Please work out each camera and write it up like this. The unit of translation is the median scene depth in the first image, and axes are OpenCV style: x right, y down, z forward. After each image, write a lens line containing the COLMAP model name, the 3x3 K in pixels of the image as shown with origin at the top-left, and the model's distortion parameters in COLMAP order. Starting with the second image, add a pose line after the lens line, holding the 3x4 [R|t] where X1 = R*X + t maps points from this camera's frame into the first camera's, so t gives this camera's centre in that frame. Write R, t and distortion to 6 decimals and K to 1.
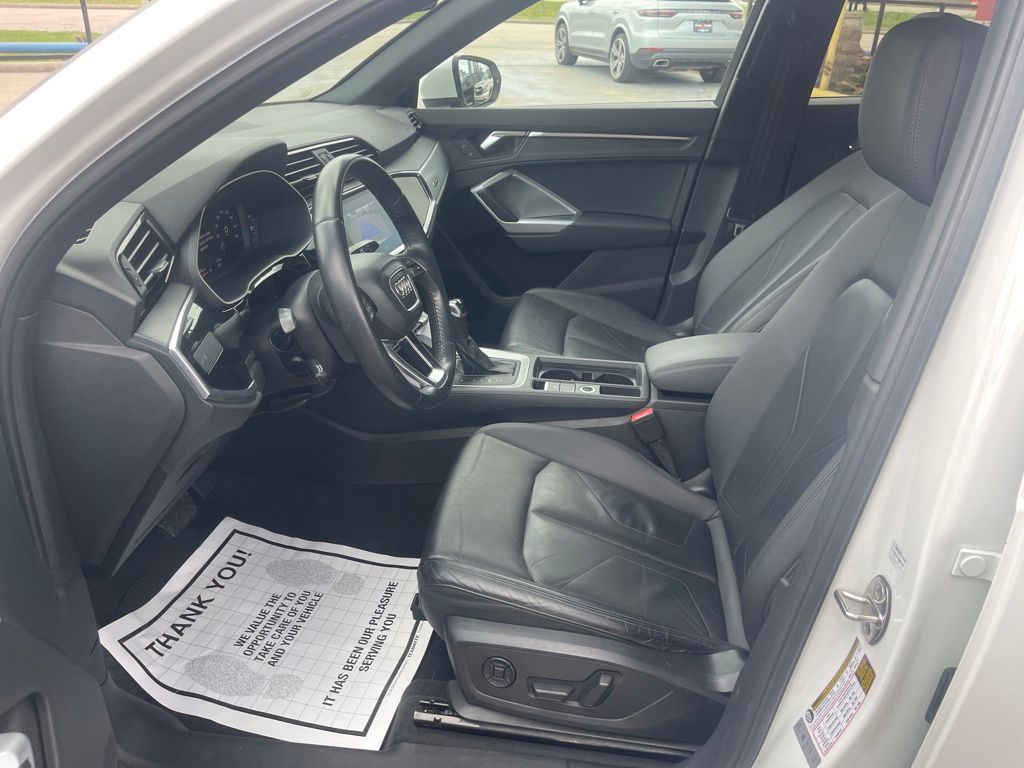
lens RADIAL K [[780.6, 0, 517.5], [0, 780.6, 383.3], [0, 0, 1]] dist [0.078138, -0.113277]
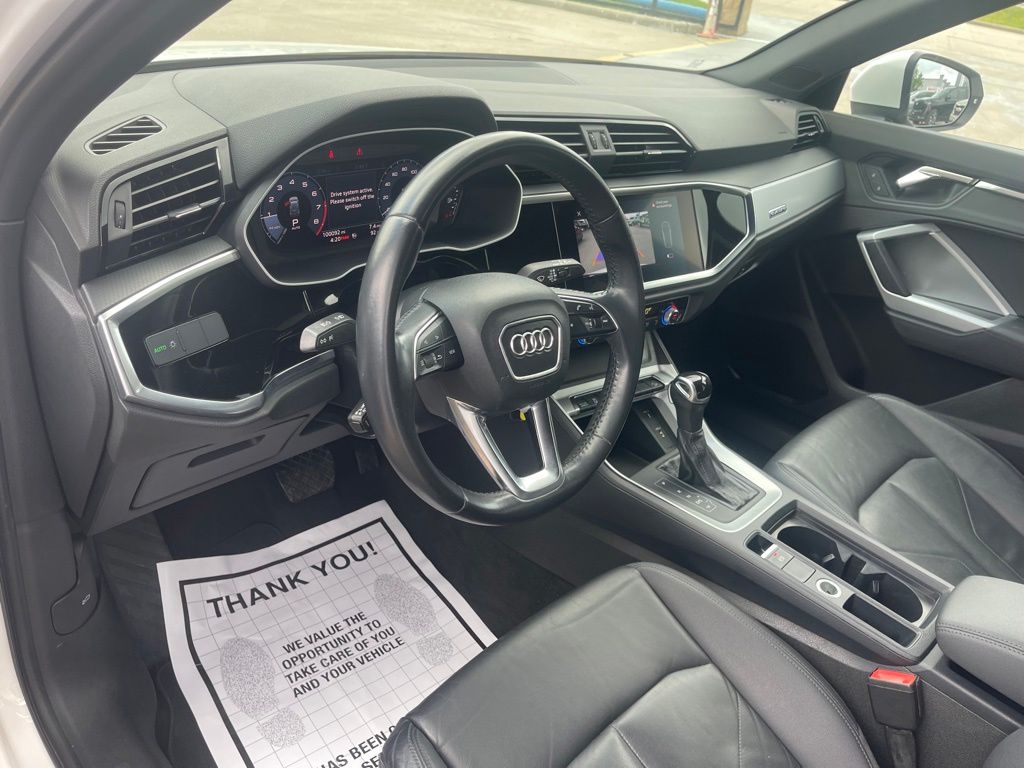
lens RADIAL K [[779.7, 0, 511.2], [0, 779.7, 385.9], [0, 0, 1]] dist [0.049823, -0.054404]
pose [[0.781649, 0.389698, -0.486991, 0.134864], [-0.377612, 0.917103, 0.127791, -0.126075], [0.496421, 0.084006, 0.864008, 0.314570]]
